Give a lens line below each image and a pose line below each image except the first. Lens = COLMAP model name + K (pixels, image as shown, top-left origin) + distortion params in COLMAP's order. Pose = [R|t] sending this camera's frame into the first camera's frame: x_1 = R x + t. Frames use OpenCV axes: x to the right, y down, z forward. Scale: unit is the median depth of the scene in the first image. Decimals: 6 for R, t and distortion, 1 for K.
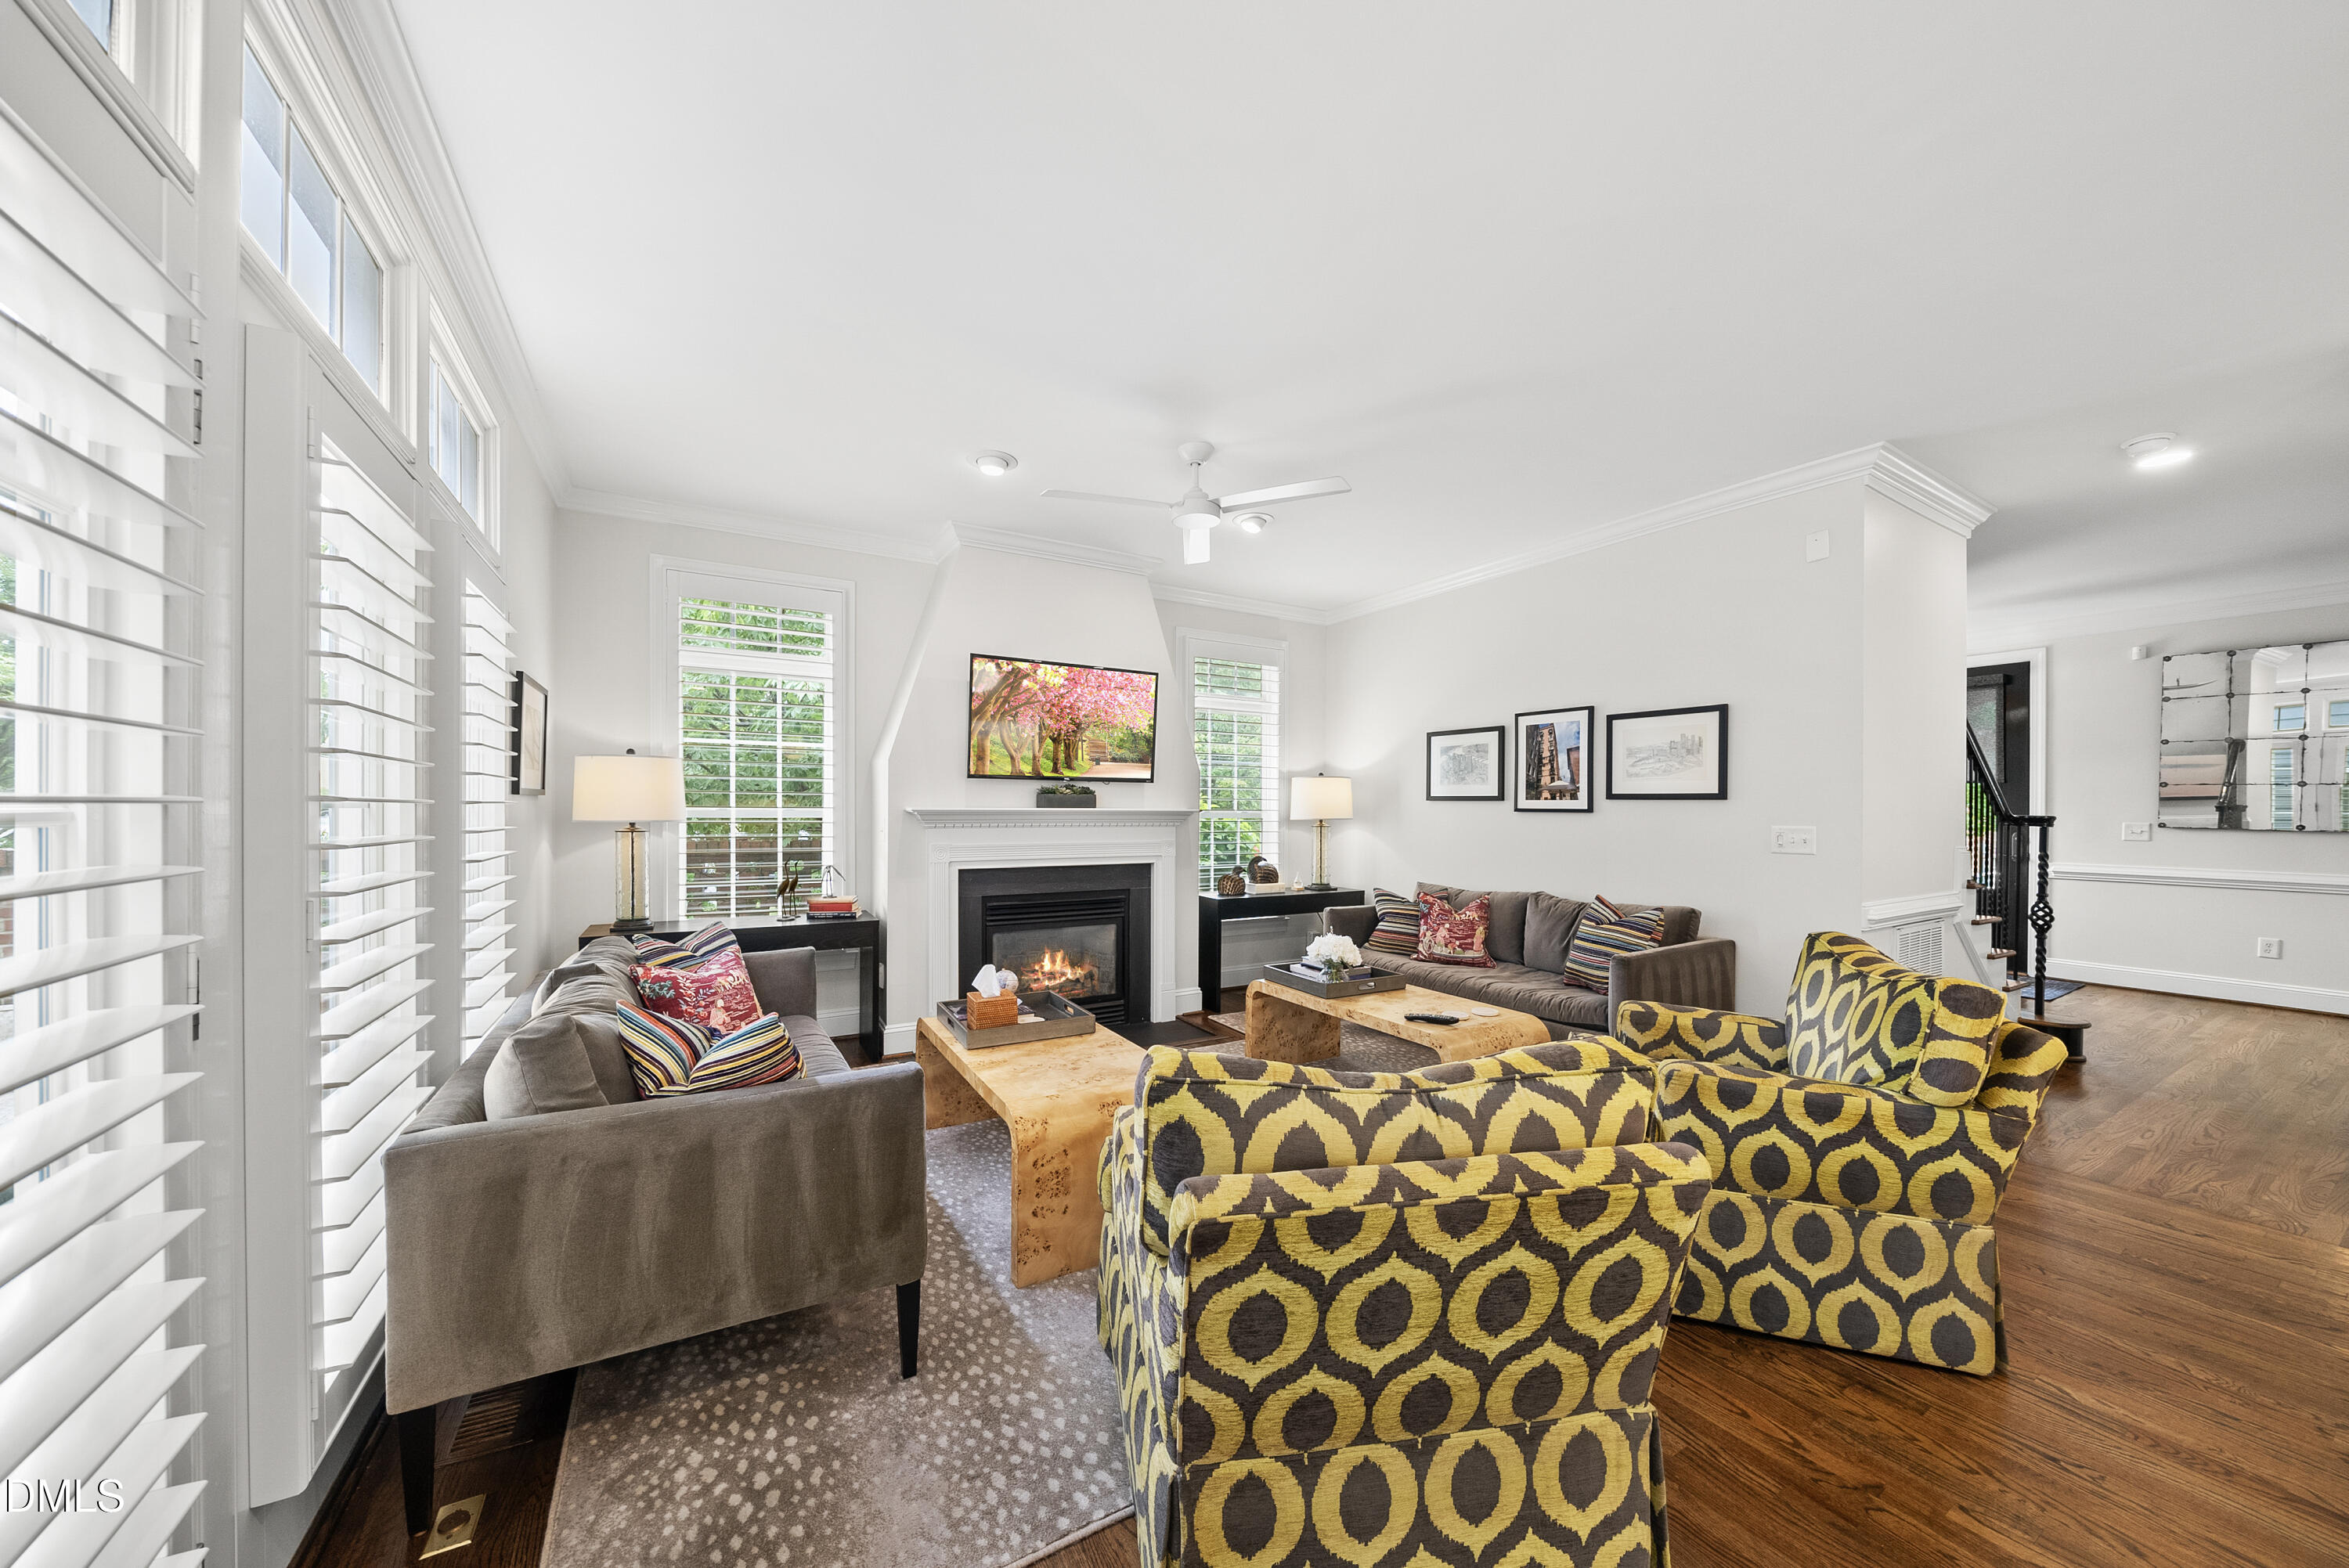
lens RADIAL K [[814.9, 0, 1165.8], [0, 814.9, 814.3], [0, 0, 1]] dist [-0.006705, 0.000533]
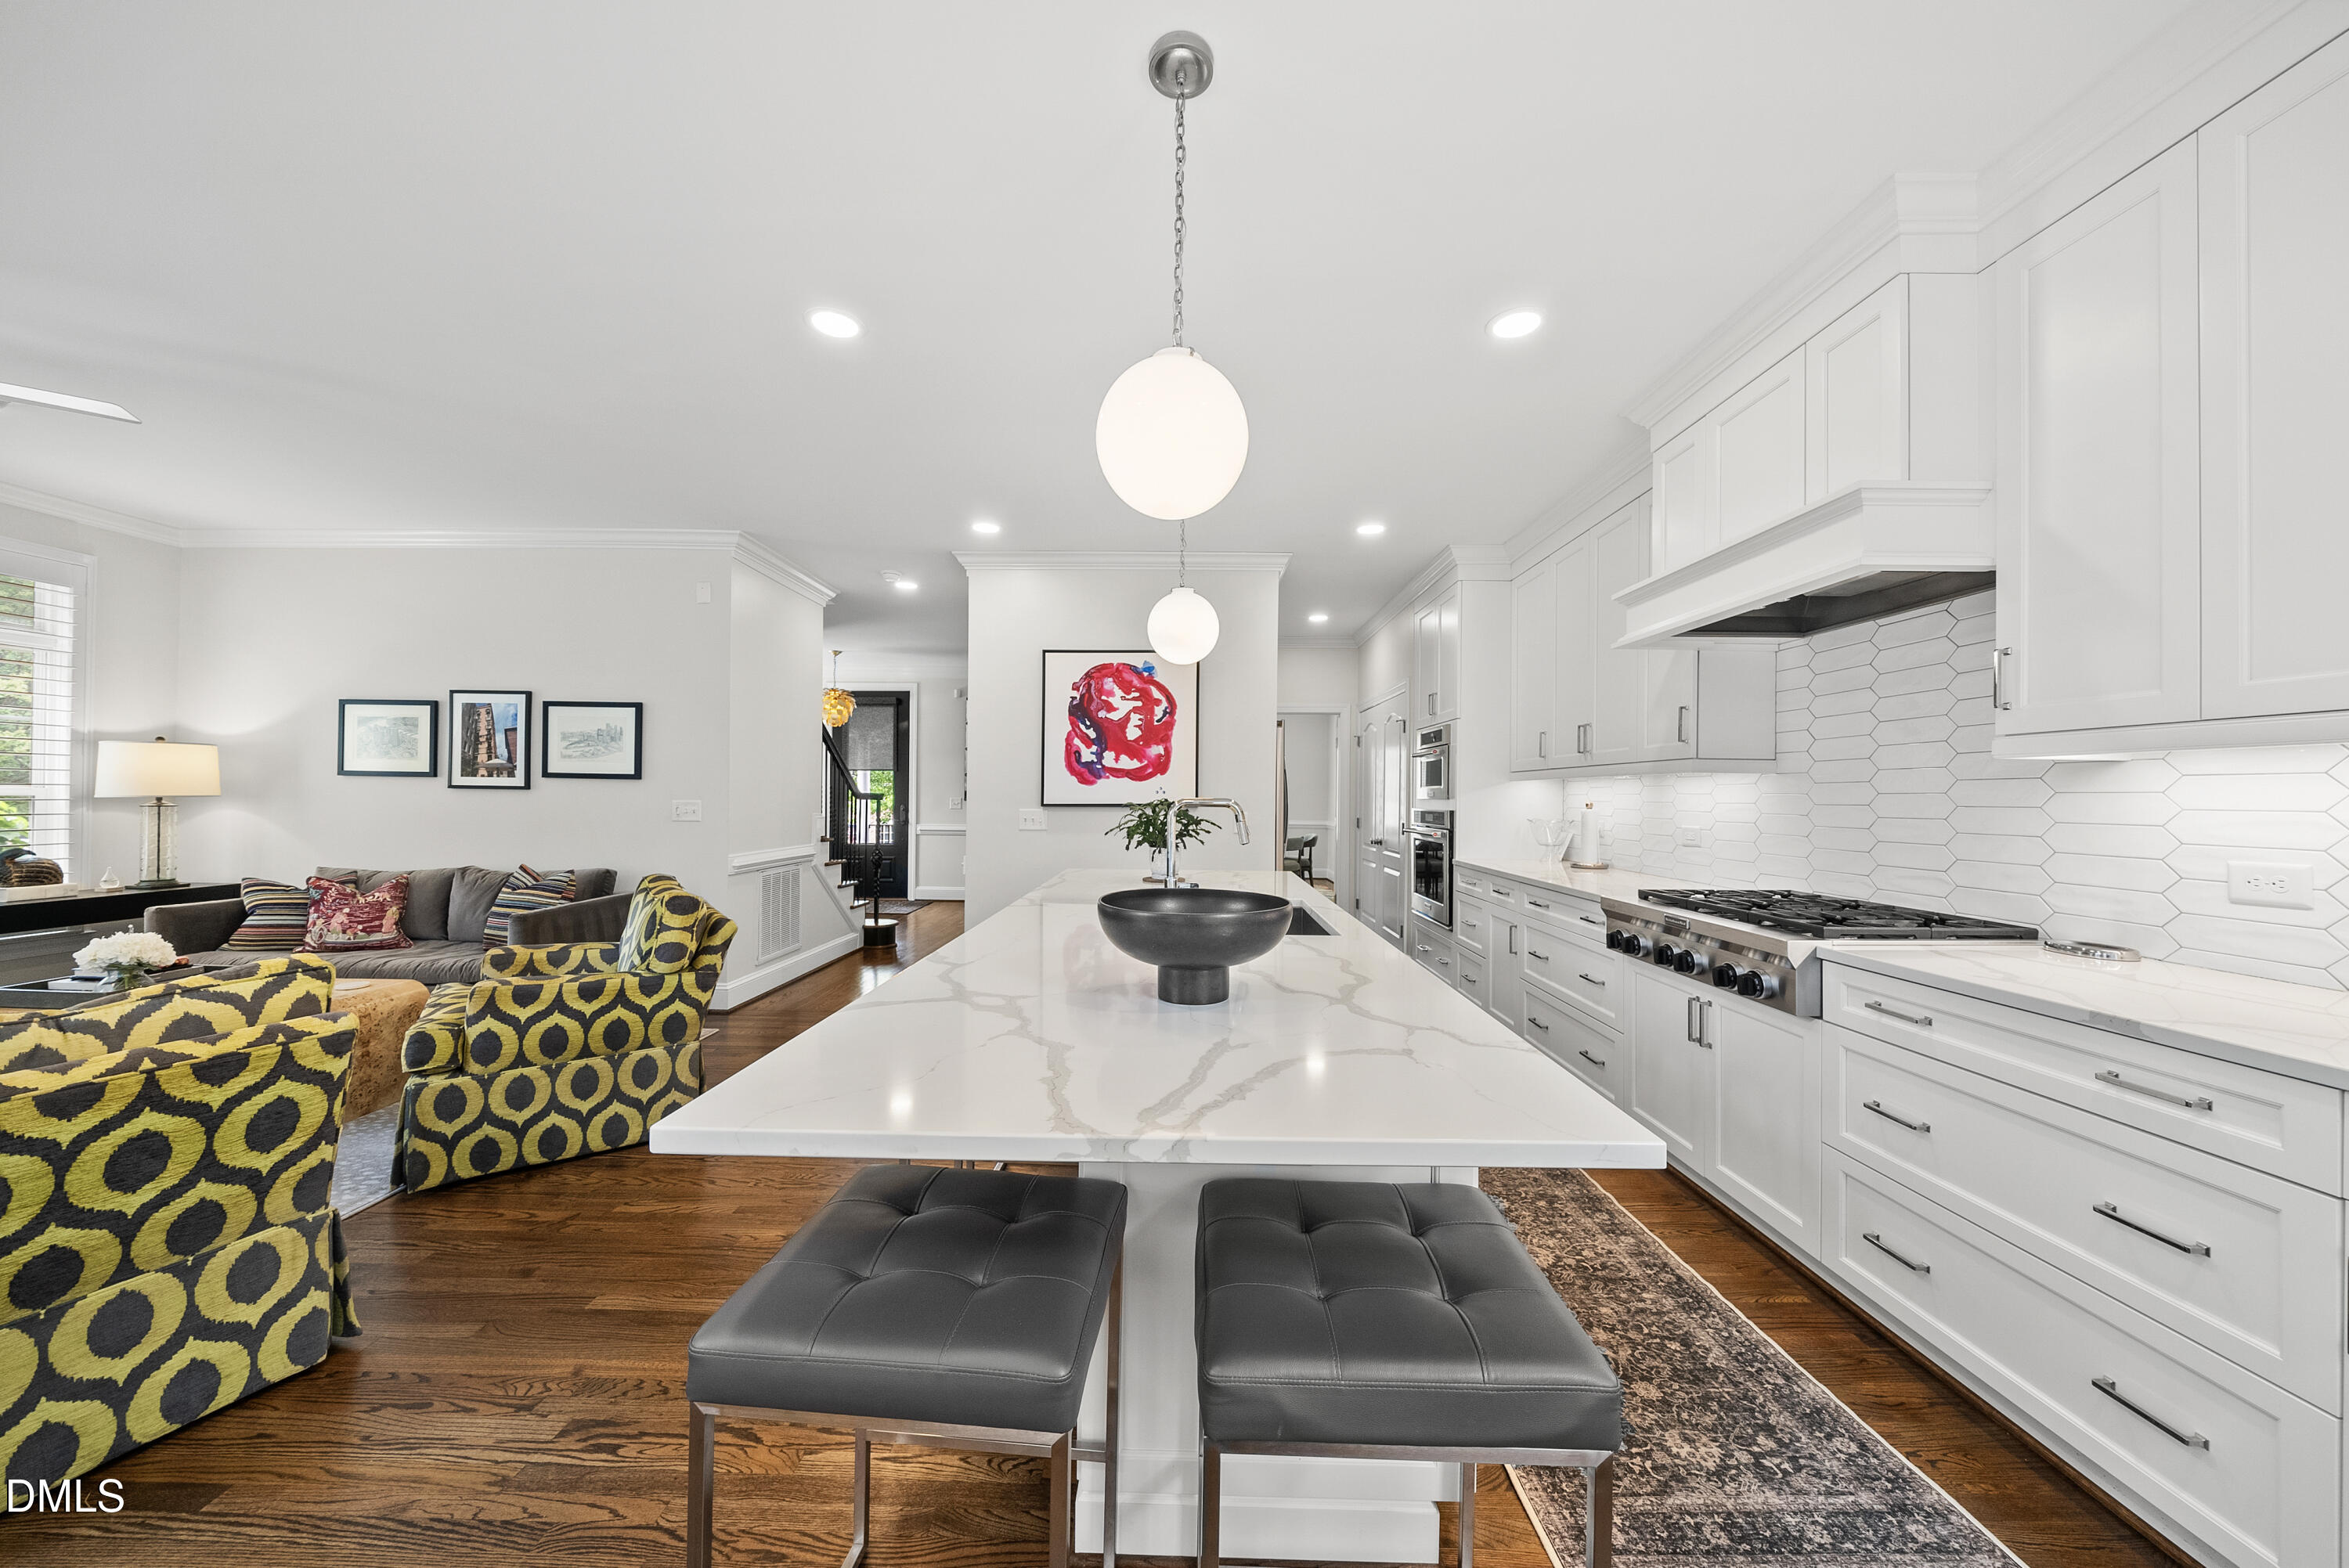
lens RADIAL K [[814.9, 0, 1178.5], [0, 814.9, 788.1], [0, 0, 1]] dist [-0.006705, 0.000533]
pose [[0.517213, 0.007359, 0.855825, 0.048915], [-0.002011, 0.999971, -0.007383, 0.002436], [-0.855854, 0.002097, 0.517213, -0.319919]]
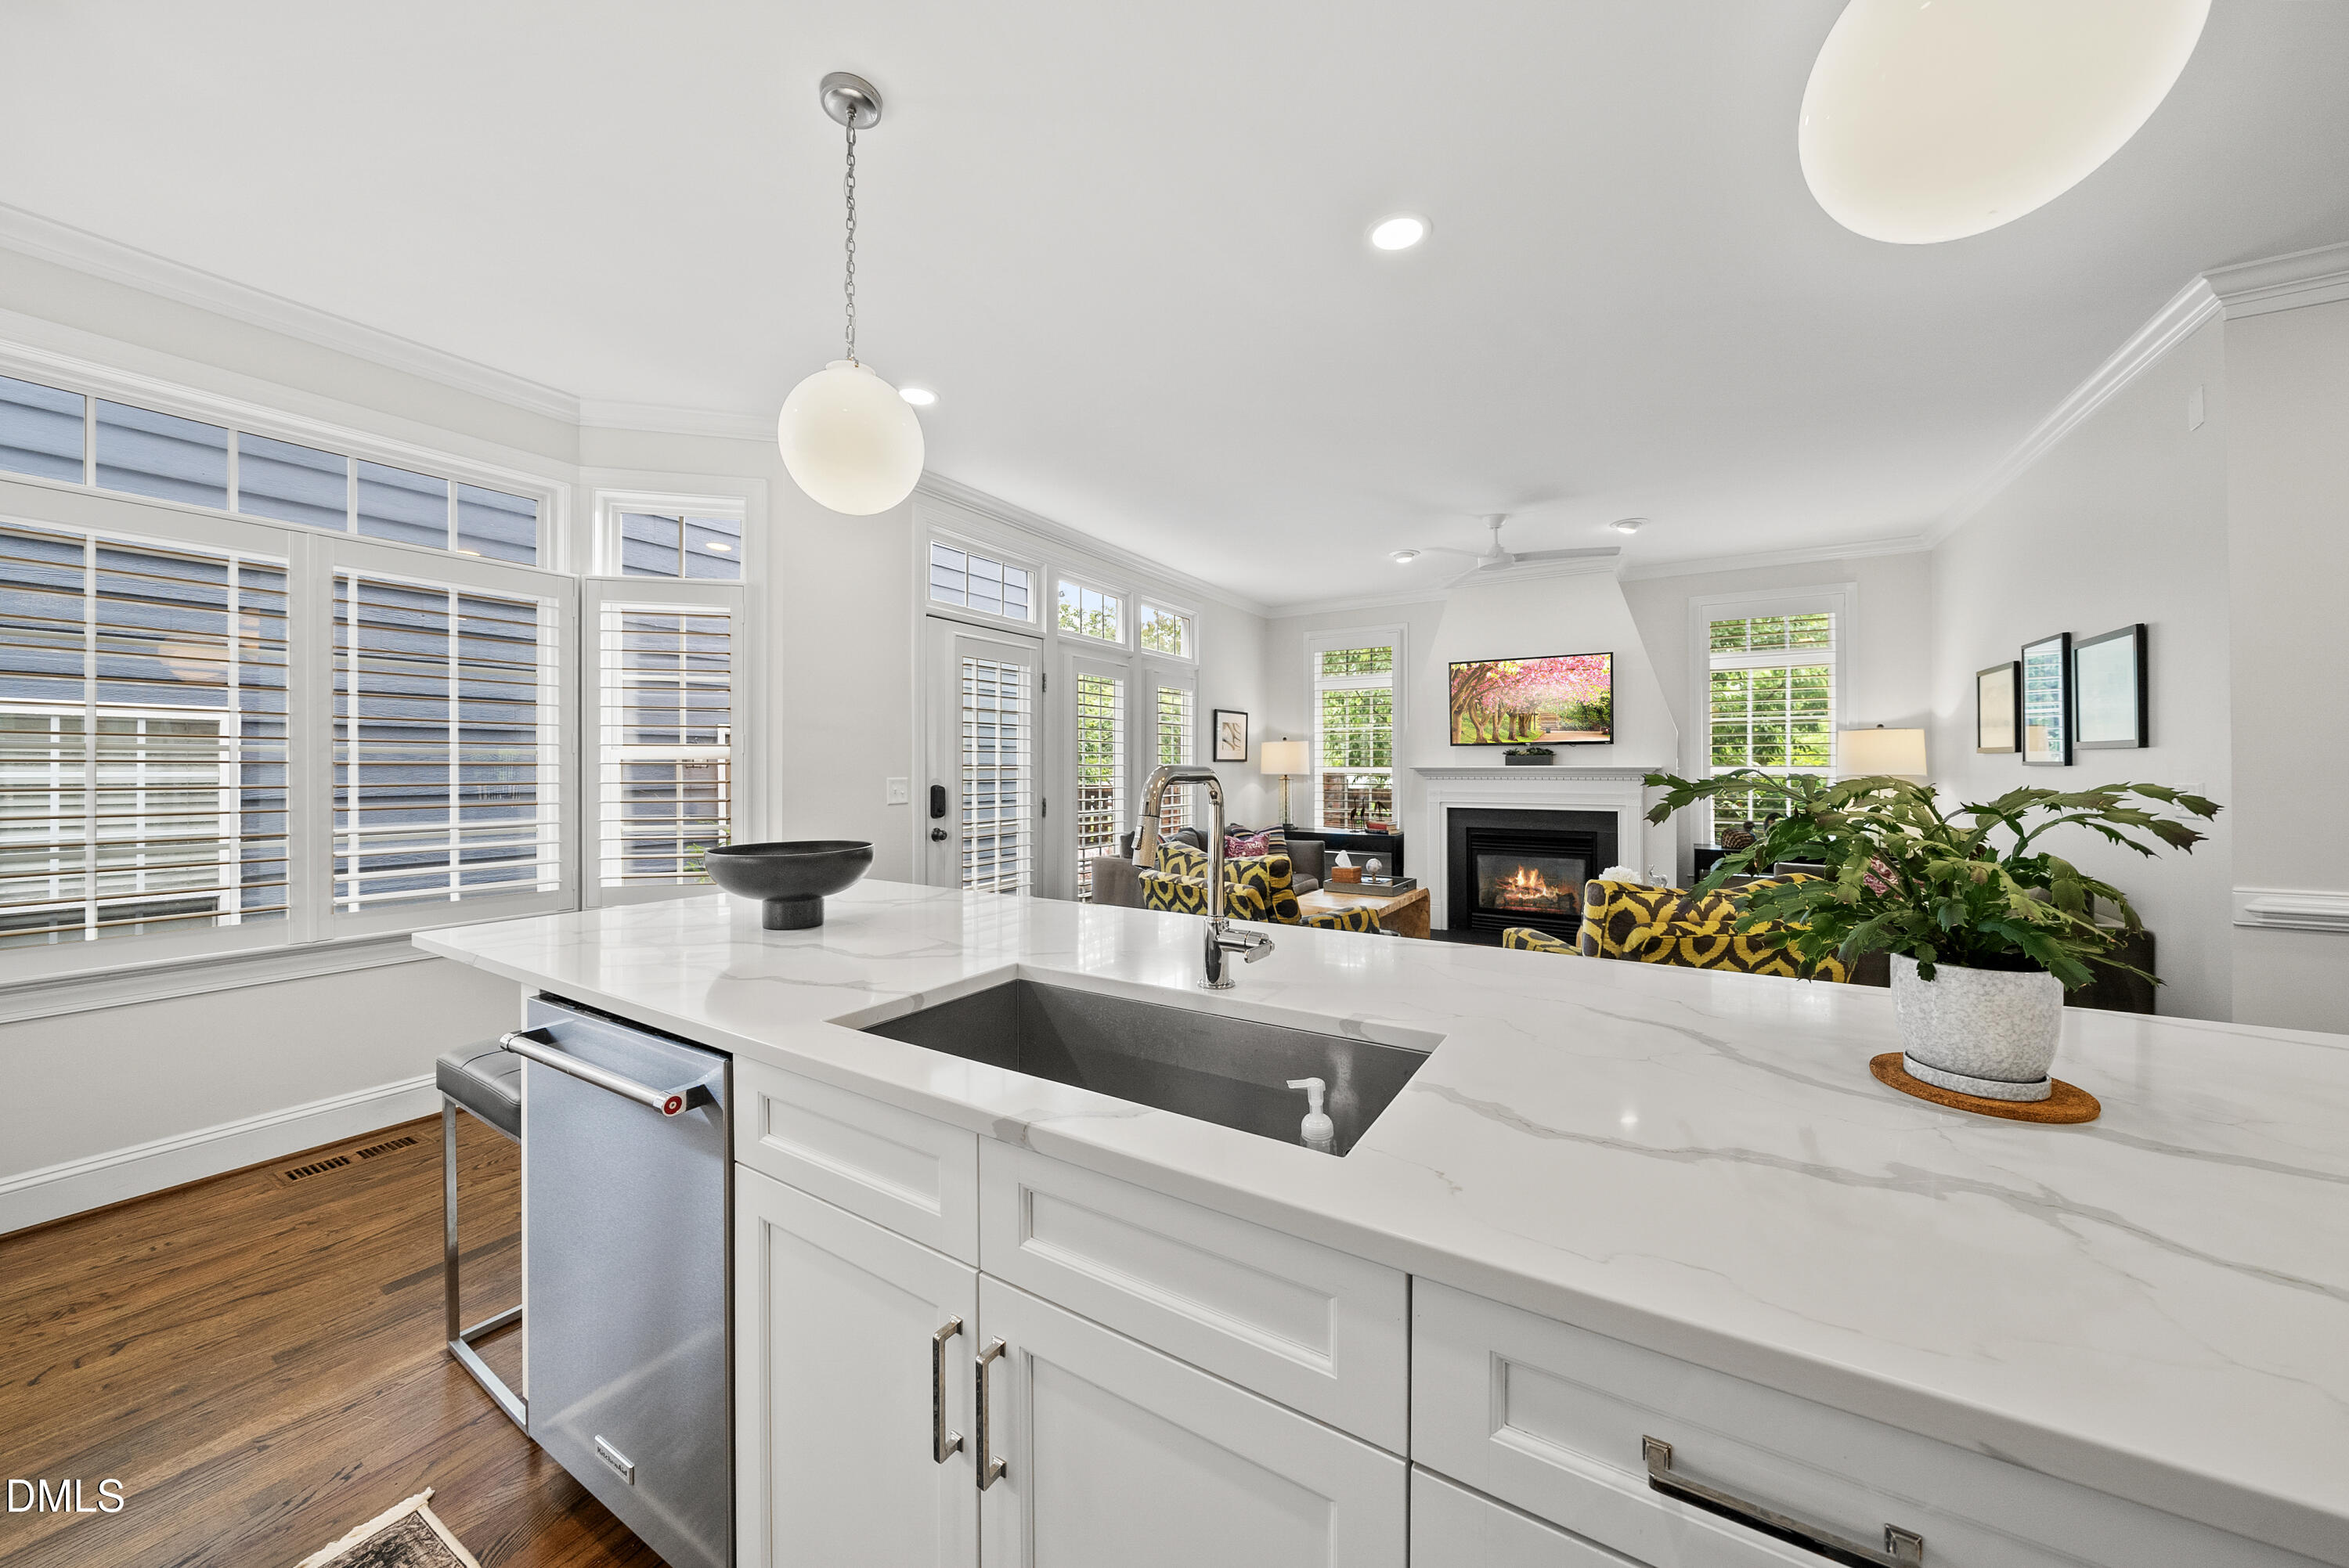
lens RADIAL K [[814.9, 0, 1165.9], [0, 814.9, 774.5], [0, 0, 1]] dist [-0.006705, 0.000533]
pose [[0.471502, 0.002190, -0.881862, 0.864577], [-0.003207, 0.999995, 0.000769, 0.008347], [0.881859, 0.002465, 0.471506, -0.167911]]
